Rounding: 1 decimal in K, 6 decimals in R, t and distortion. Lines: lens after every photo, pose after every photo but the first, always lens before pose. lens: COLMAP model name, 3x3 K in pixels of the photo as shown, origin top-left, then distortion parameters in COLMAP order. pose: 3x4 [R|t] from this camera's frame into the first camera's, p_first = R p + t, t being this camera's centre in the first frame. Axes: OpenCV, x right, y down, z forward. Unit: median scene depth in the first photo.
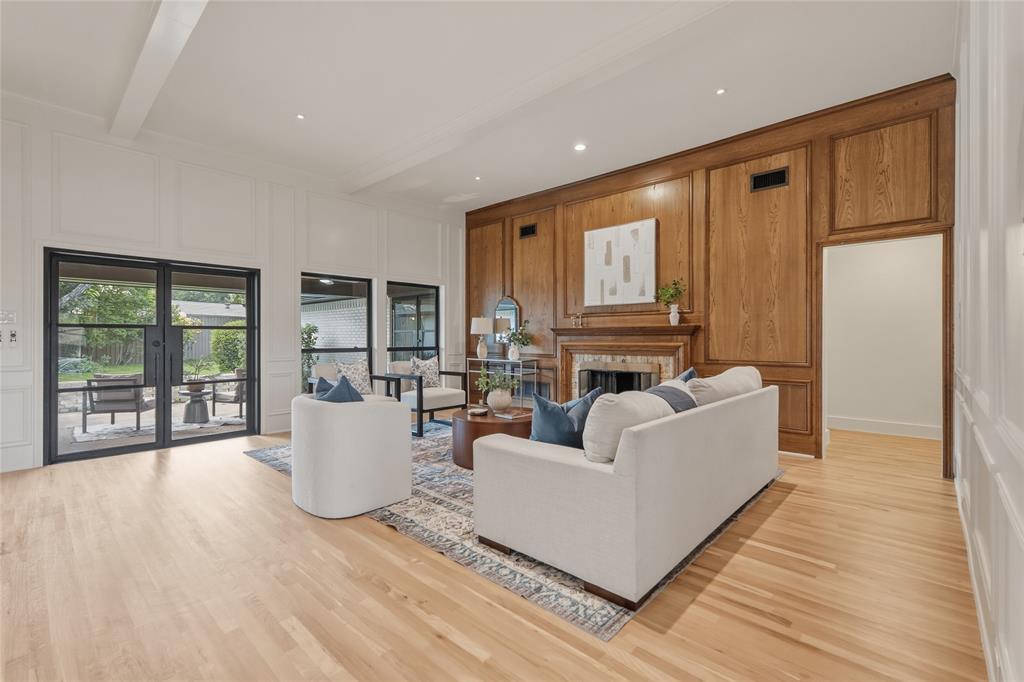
lens RADIAL K [[452.6, 0, 502.1], [0, 452.6, 340.5], [0, 0, 1]] dist [-0.002637, 0.004578]
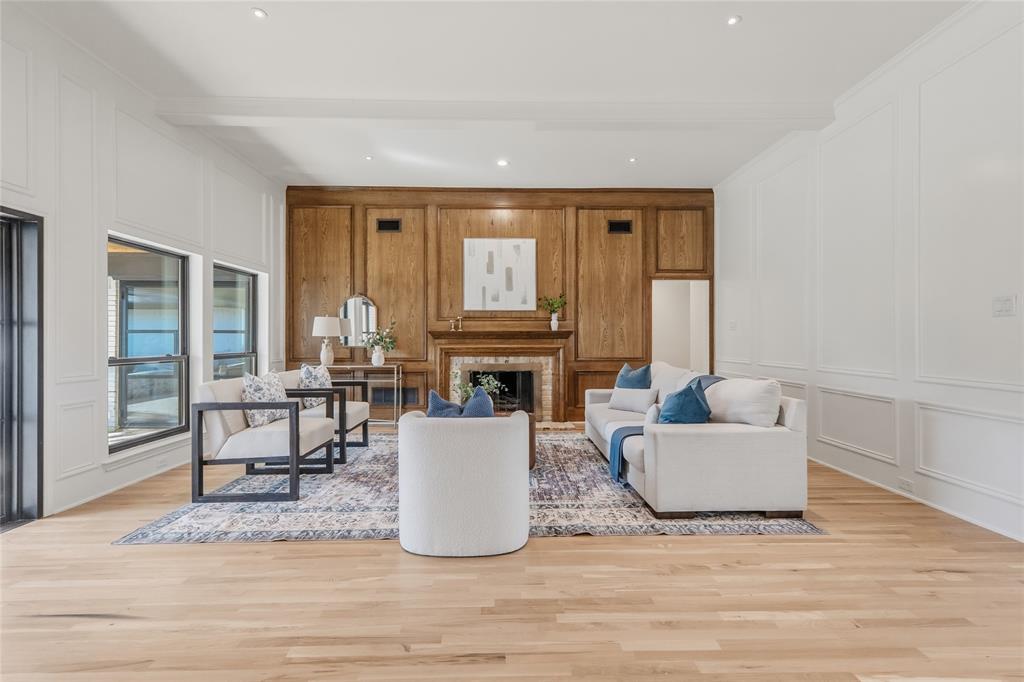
lens RADIAL K [[452.6, 0, 519.3], [0, 452.6, 341.1], [0, 0, 1]] dist [-0.002637, 0.004578]
pose [[0.711277, -0.001638, 0.702910, -0.525950], [0.004553, 0.999987, -0.002276, -0.002725], [-0.702897, 0.004819, 0.711275, 0.202989]]
